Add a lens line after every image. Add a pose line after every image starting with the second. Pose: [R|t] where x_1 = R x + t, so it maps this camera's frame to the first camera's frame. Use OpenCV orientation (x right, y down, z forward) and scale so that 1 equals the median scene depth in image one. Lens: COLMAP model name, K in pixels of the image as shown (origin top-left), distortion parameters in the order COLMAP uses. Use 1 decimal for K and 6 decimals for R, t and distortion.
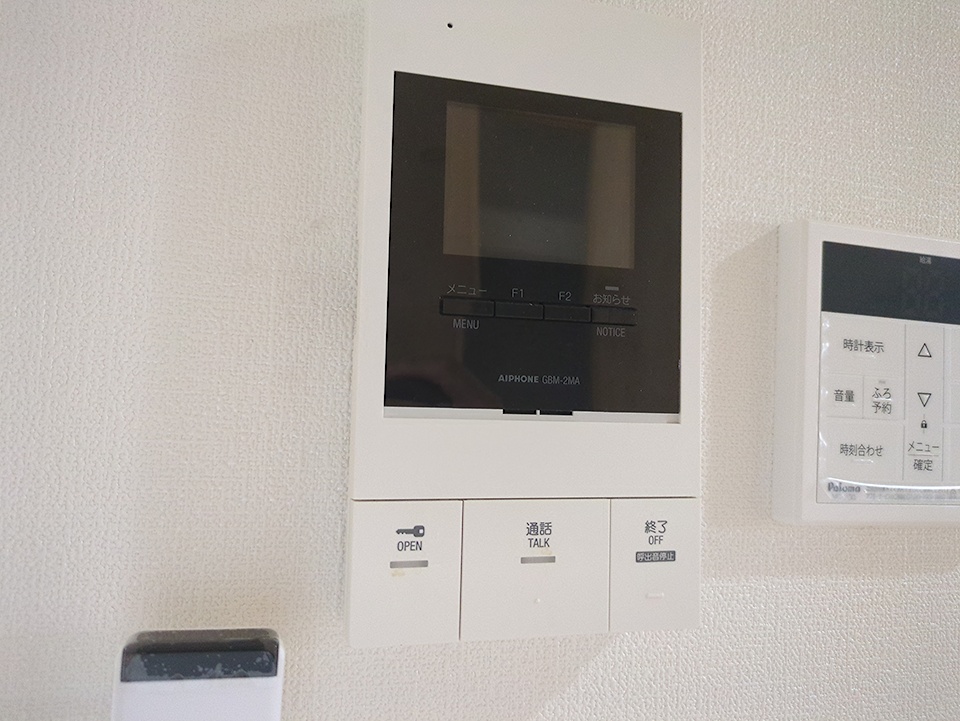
lens RADIAL K [[761.8, 0, 477.7], [0, 761.8, 360.4], [0, 0, 1]] dist [0.005592, -0.002703]
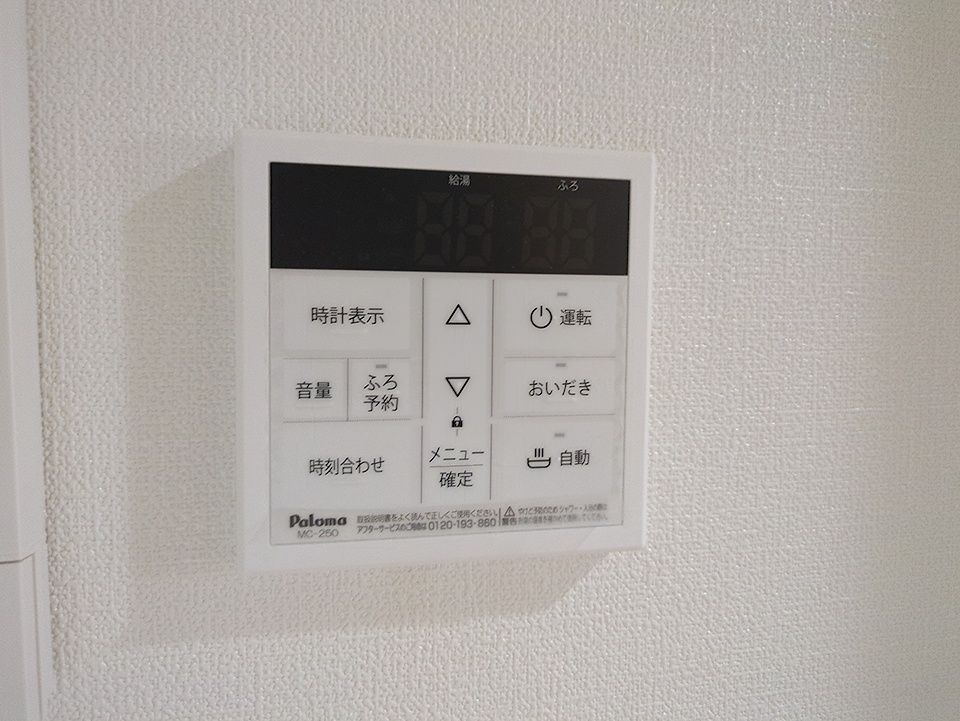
lens RADIAL K [[761.8, 0, 481.9], [0, 761.8, 362.0], [0, 0, 1]] dist [0.005592, -0.002703]
pose [[0.996522, -0.039419, -0.073411, 0.671996], [0.047966, 0.991786, 0.118572, -0.052558], [0.068134, -0.121681, 0.990228, 0.325982]]
